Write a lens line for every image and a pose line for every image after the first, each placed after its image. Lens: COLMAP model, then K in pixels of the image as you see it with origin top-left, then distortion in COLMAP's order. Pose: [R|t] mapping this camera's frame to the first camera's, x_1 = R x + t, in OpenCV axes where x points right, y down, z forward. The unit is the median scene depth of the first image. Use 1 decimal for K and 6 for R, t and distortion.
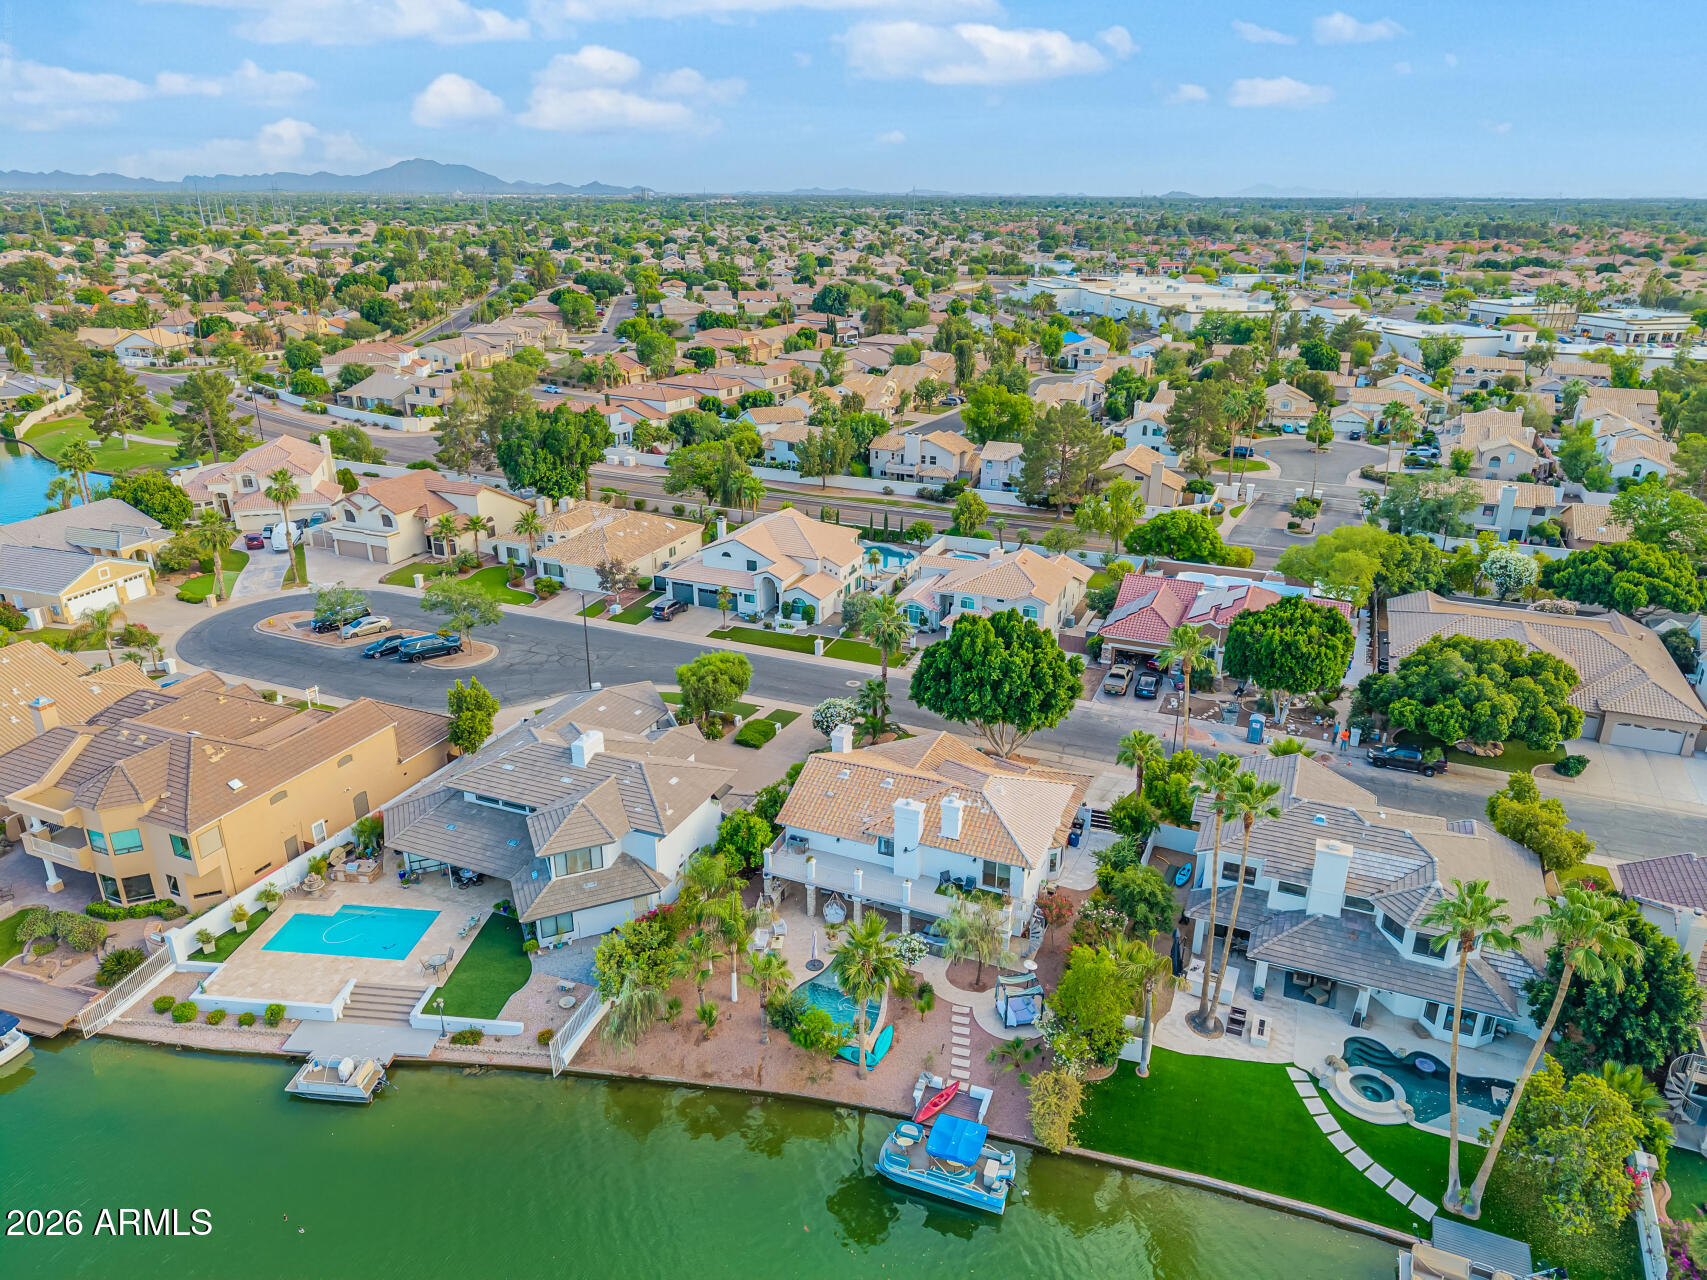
lens RADIAL K [[1148.4, 0, 856.6], [0, 1148.4, 638.3], [0, 0, 1]] dist [0.030735, -0.030661]
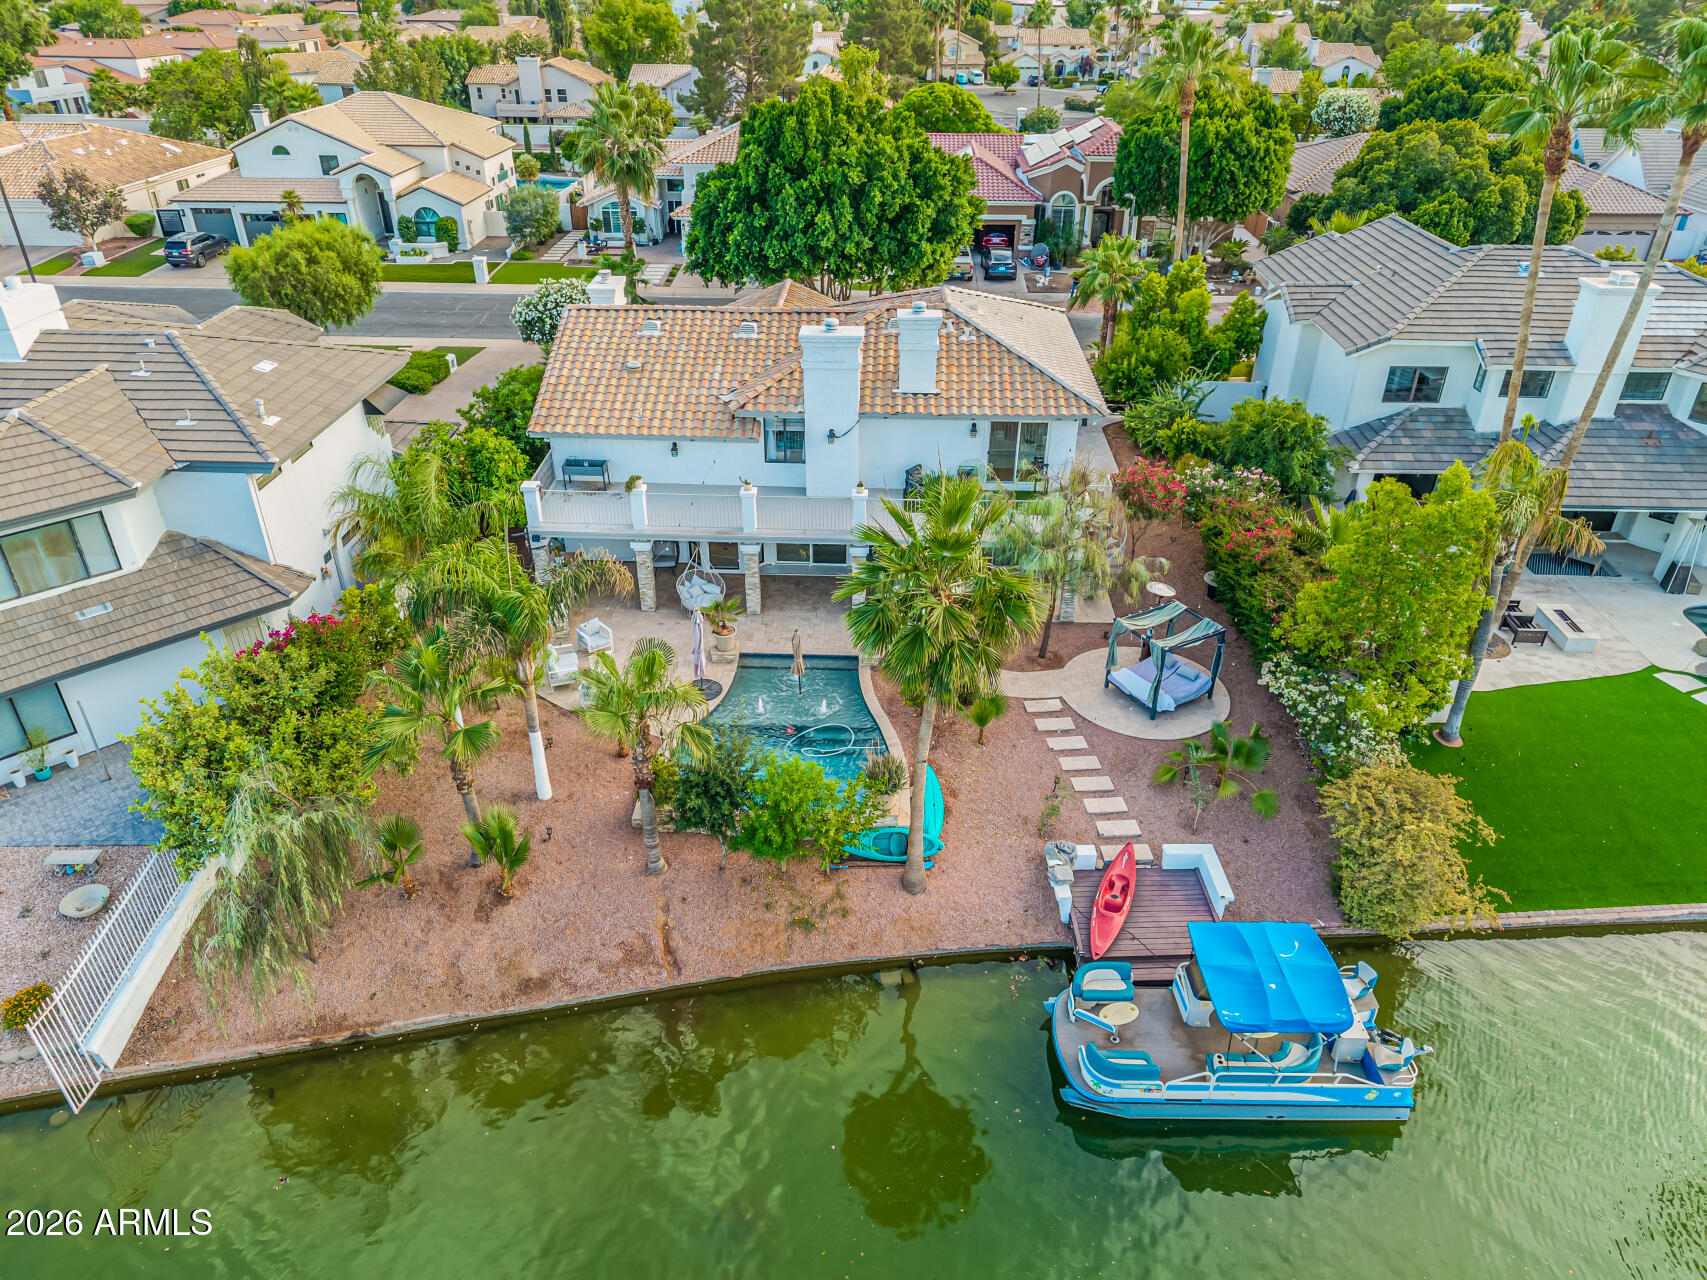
lens RADIAL K [[1143.2, 0, 854.9], [0, 1143.2, 644.6], [0, 0, 1]] dist [0.026844, -0.021481]
pose [[0.936358, -0.181588, 0.300431, -0.102729], [0.128493, 0.973716, 0.188063, 0.175399], [-0.326684, -0.137491, 0.935080, 0.519752]]
